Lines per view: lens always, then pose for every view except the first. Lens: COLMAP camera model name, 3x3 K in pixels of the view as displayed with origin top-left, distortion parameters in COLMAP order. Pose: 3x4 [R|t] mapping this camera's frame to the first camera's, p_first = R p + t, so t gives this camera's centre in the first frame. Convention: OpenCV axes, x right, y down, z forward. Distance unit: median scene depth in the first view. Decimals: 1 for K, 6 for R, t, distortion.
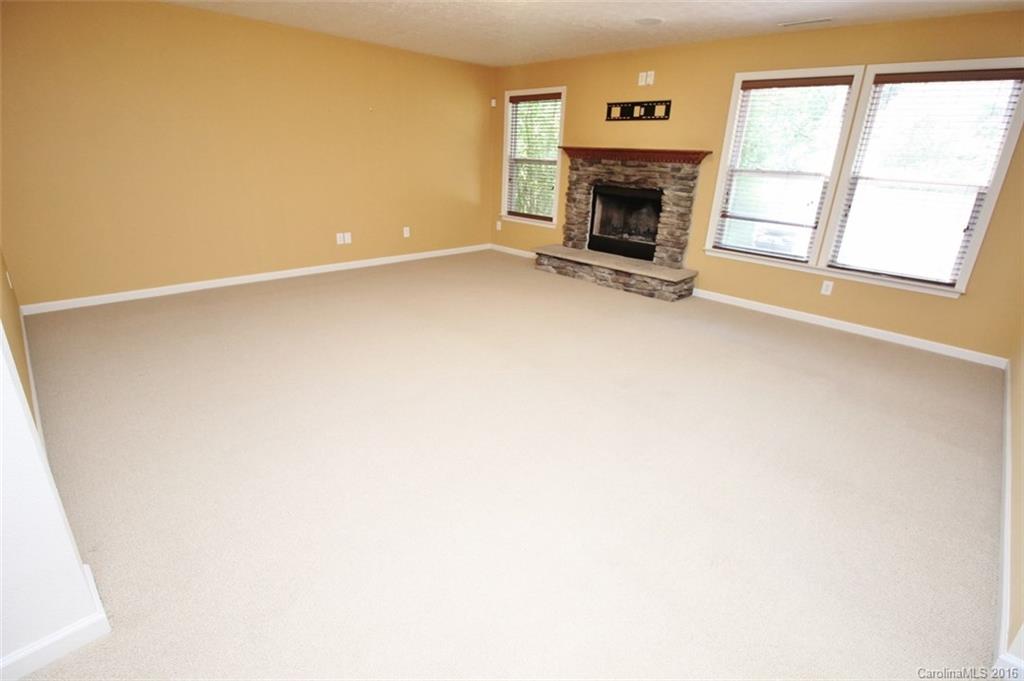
lens RADIAL K [[484.3, 0, 513.6], [0, 484.3, 333.0], [0, 0, 1]] dist [-0.000185, -0.012439]
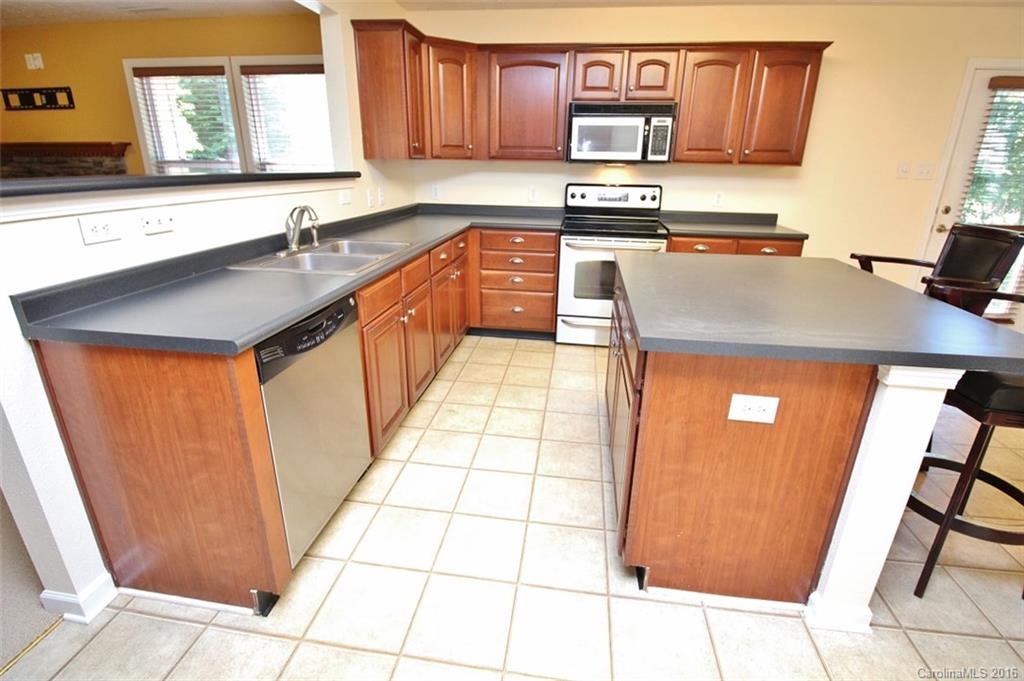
lens RADIAL K [[484.3, 0, 513.6], [0, 484.3, 333.0], [0, 0, 1]] dist [-0.000185, -0.012439]
pose [[0.800169, -0.220447, 0.557793, 0.372172], [0.221743, 0.972843, 0.066383, 0.074449], [-0.557279, 0.070569, 0.827321, -0.133149]]
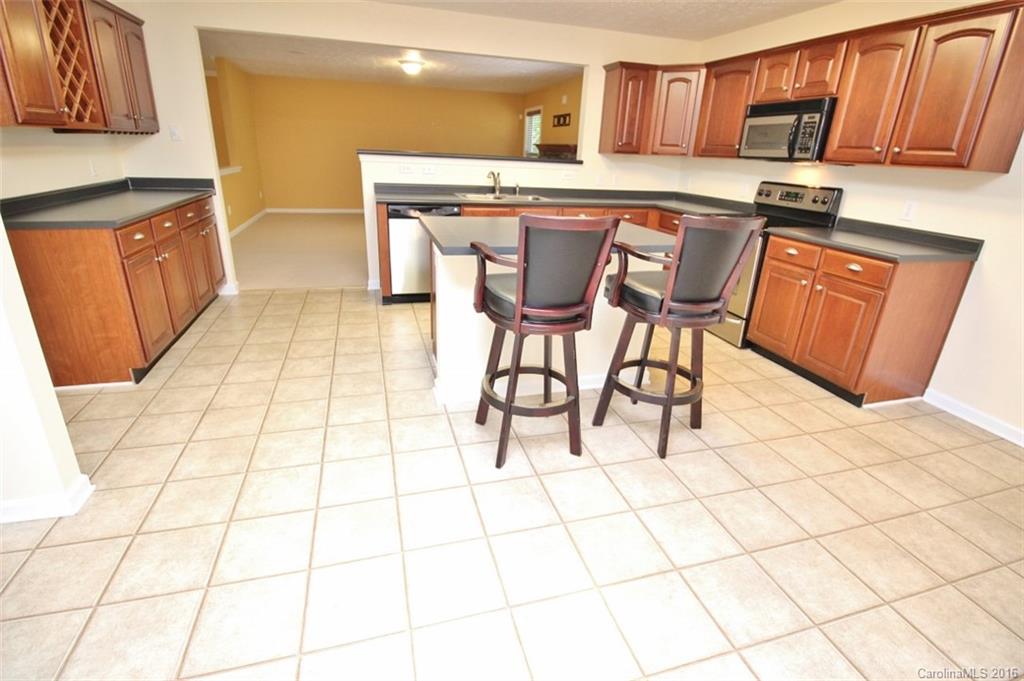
lens RADIAL K [[484.3, 0, 513.6], [0, 484.3, 333.0], [0, 0, 1]] dist [-0.000185, -0.012439]
pose [[0.875529, 0.172070, -0.451487, 0.956776], [-0.180176, 0.983308, 0.025357, 0.211085], [0.448314, 0.059146, 0.891917, -0.435664]]
